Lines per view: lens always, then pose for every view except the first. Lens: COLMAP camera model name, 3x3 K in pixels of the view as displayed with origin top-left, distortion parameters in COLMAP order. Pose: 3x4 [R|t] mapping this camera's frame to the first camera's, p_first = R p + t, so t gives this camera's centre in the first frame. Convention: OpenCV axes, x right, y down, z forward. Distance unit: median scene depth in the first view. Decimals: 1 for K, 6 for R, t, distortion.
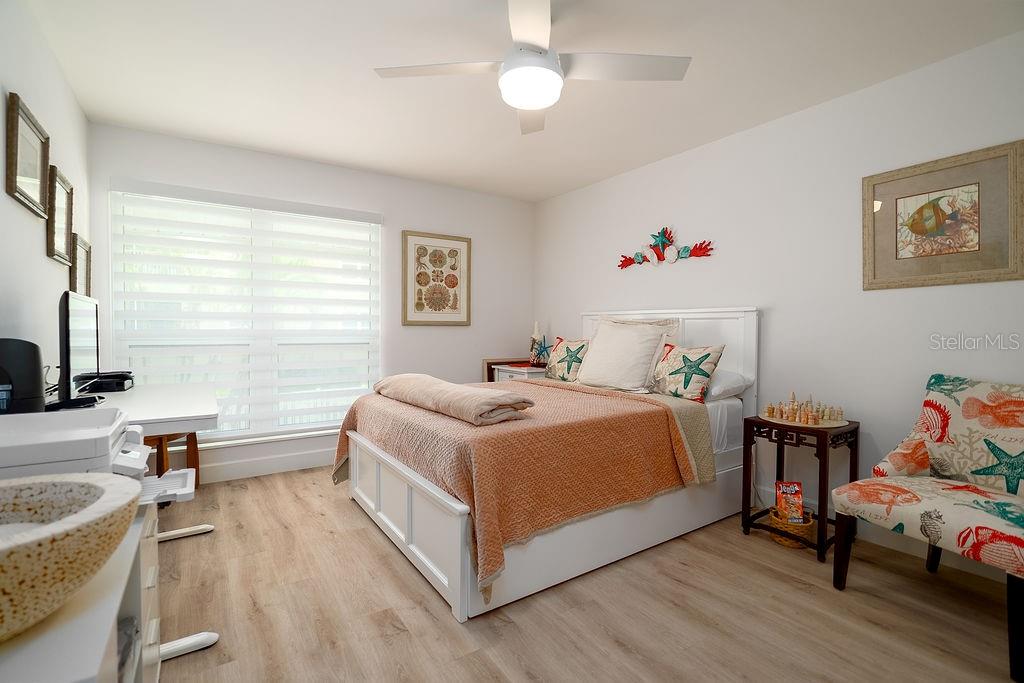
lens RADIAL K [[478.9, 0, 514.7], [0, 478.9, 351.1], [0, 0, 1]] dist [-0.007404, 0.000431]
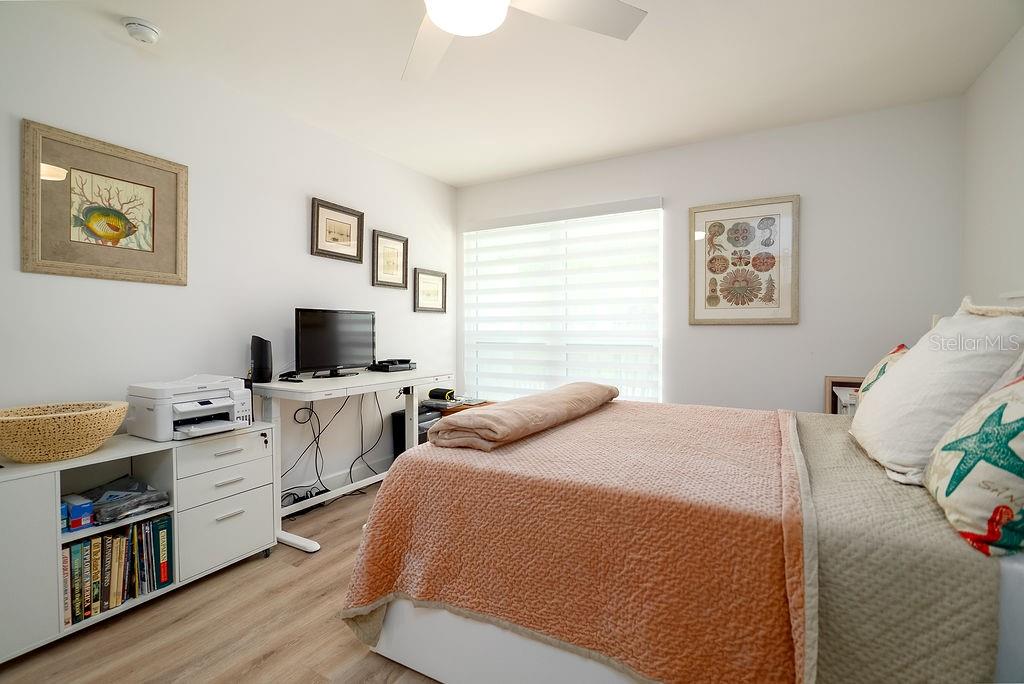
lens RADIAL K [[478.9, 0, 514.7], [0, 478.9, 351.6], [0, 0, 1]] dist [-0.007404, 0.000431]
pose [[0.432353, 0.038603, -0.900878, 0.363770], [-0.040678, 0.998901, 0.023281, -0.015872], [0.900787, 0.026580, 0.433448, 0.376246]]
